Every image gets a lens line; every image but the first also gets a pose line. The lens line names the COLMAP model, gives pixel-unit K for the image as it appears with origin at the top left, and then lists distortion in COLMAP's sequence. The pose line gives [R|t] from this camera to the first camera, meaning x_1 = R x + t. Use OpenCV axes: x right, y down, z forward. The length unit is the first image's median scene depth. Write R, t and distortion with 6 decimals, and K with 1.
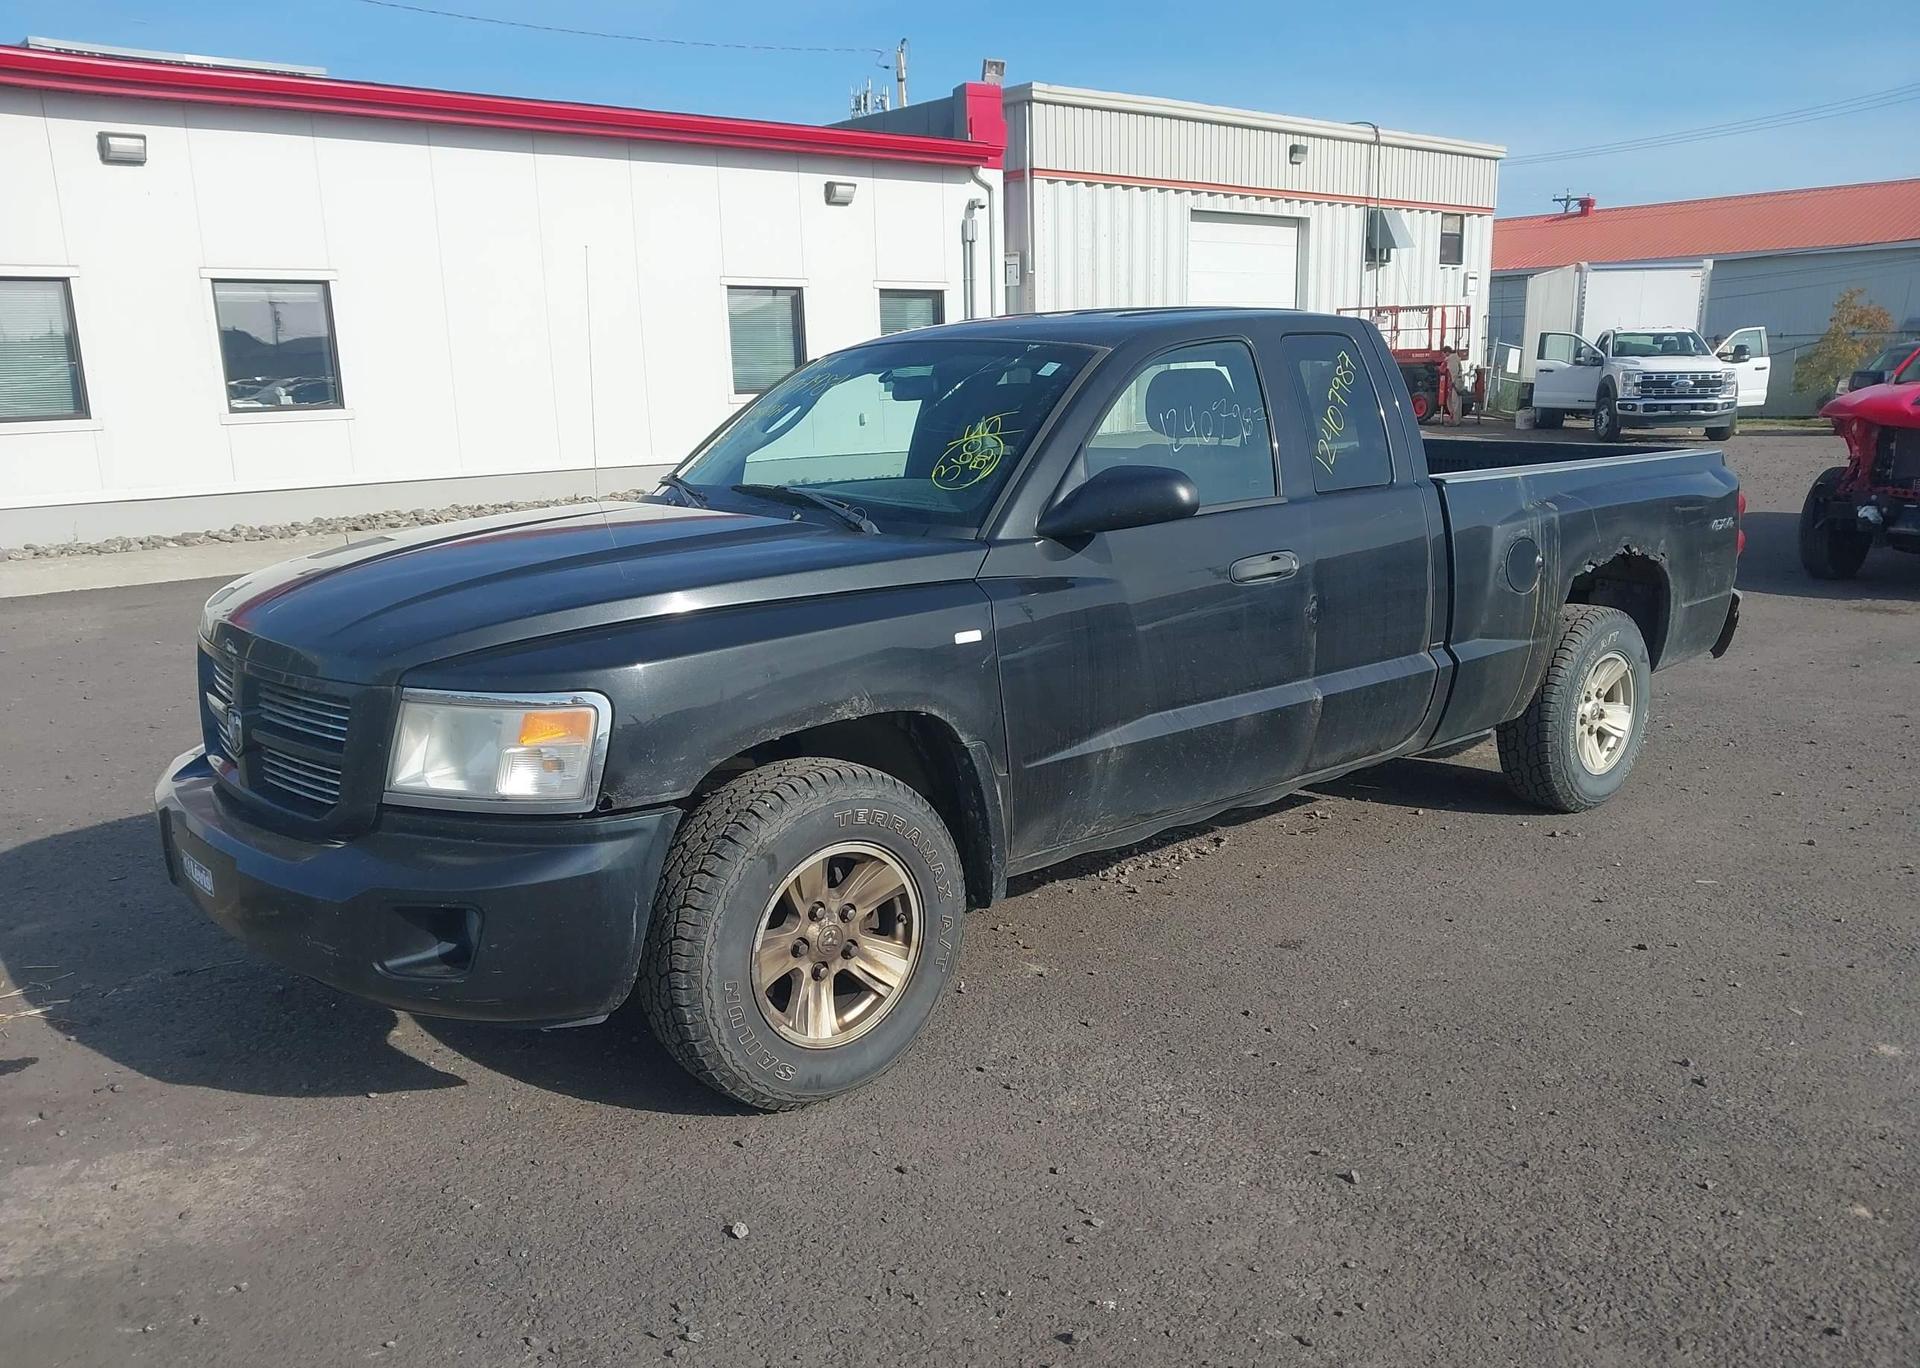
lens RADIAL K [[1518.3, 0, 987.2], [0, 1518.3, 698.2], [0, 0, 1]] dist [0.037883, -0.058701]
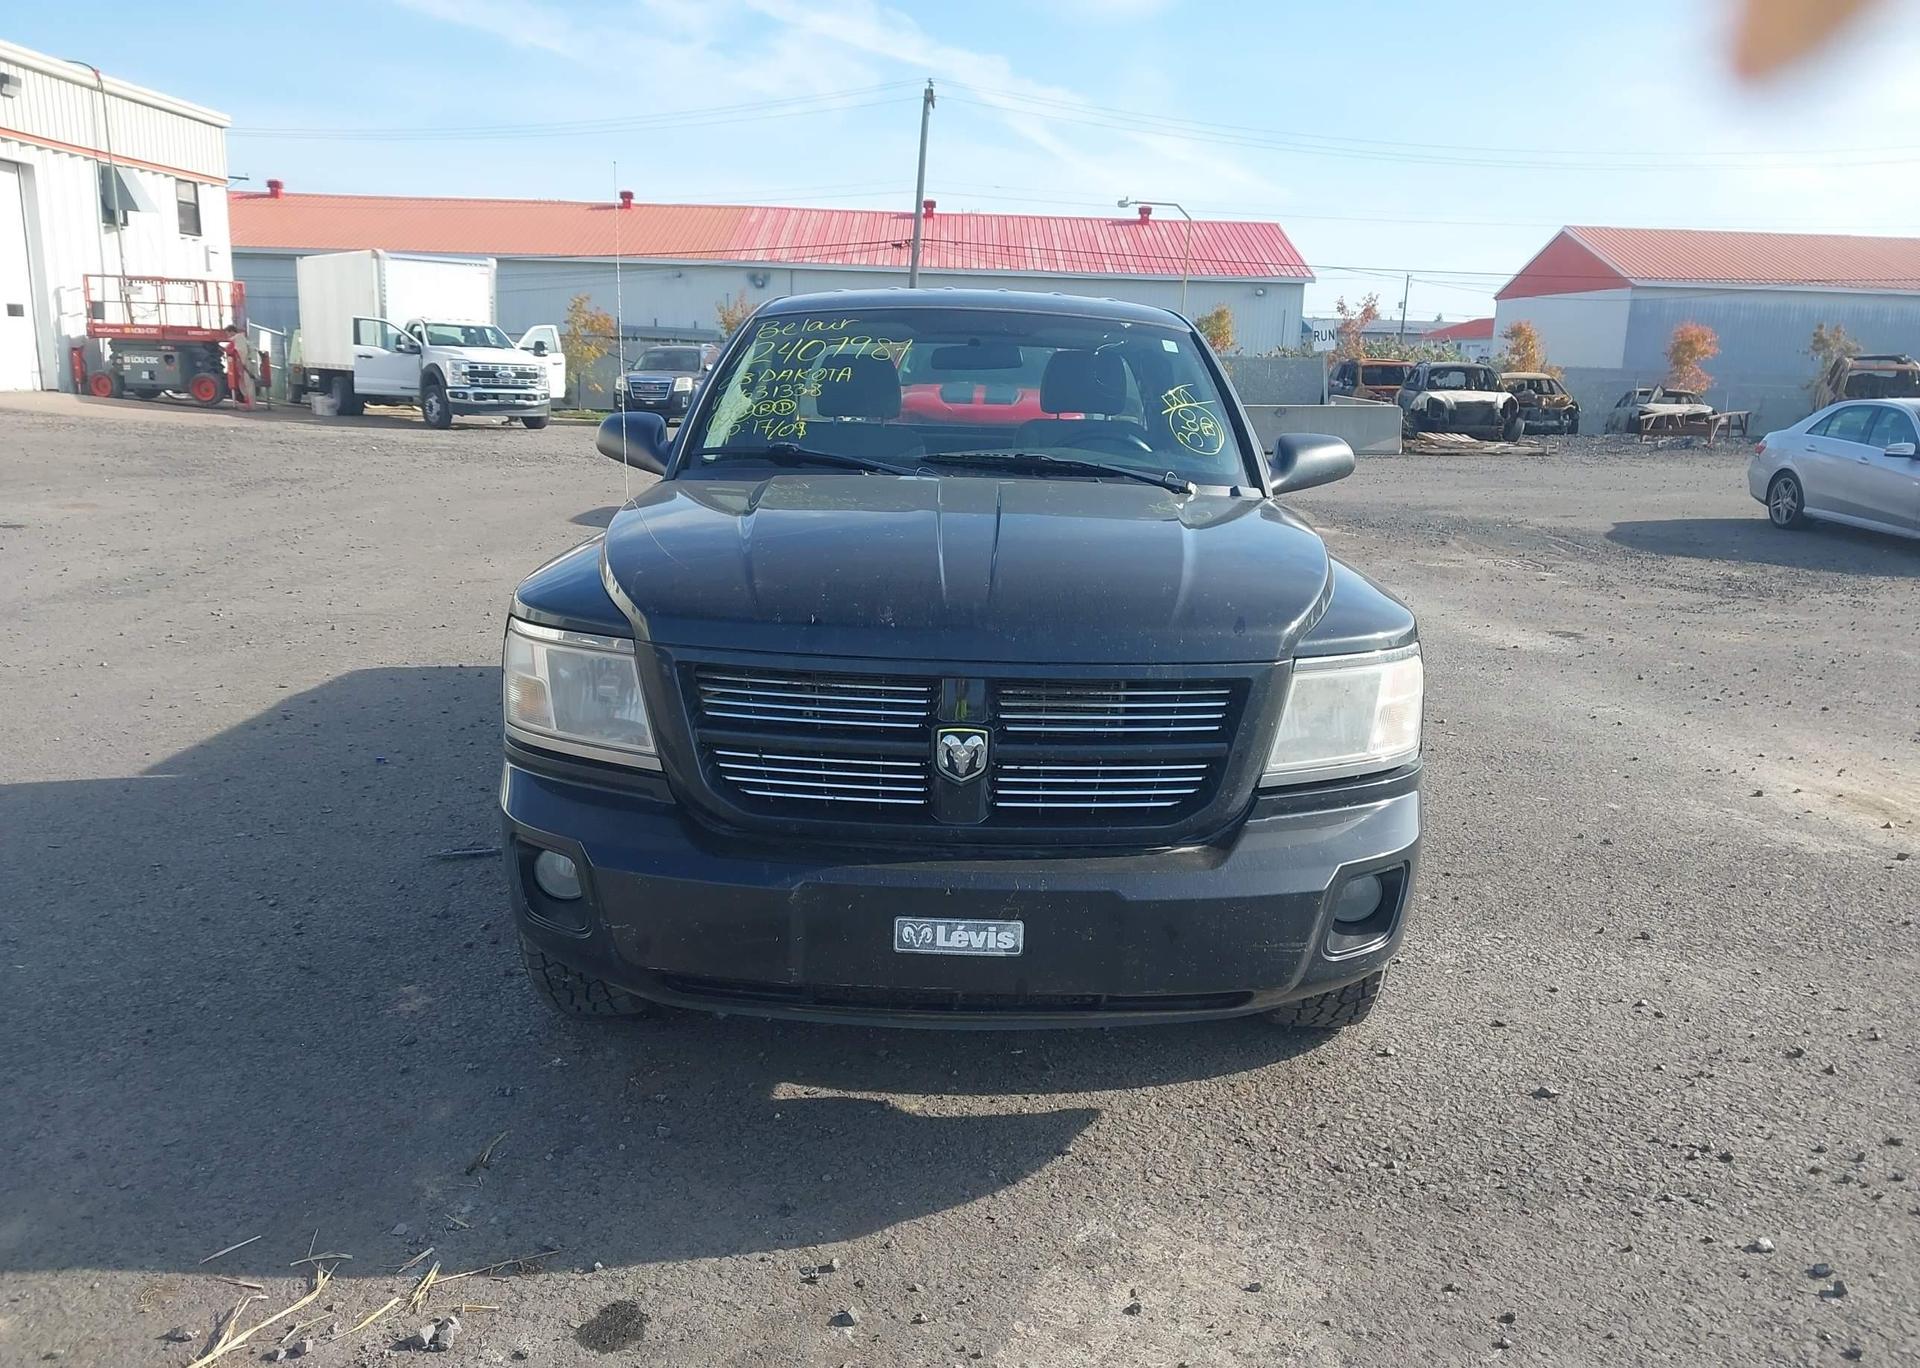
lens RADIAL K [[1518.3, 0, 1000.5], [0, 1518.3, 675.4], [0, 0, 1]] dist [0.037883, -0.058701]
pose [[0.654956, -0.109857, 0.747639, -0.181658], [0.117317, 0.992163, 0.043014, -0.007007], [-0.746505, 0.059539, 0.662711, 0.081607]]
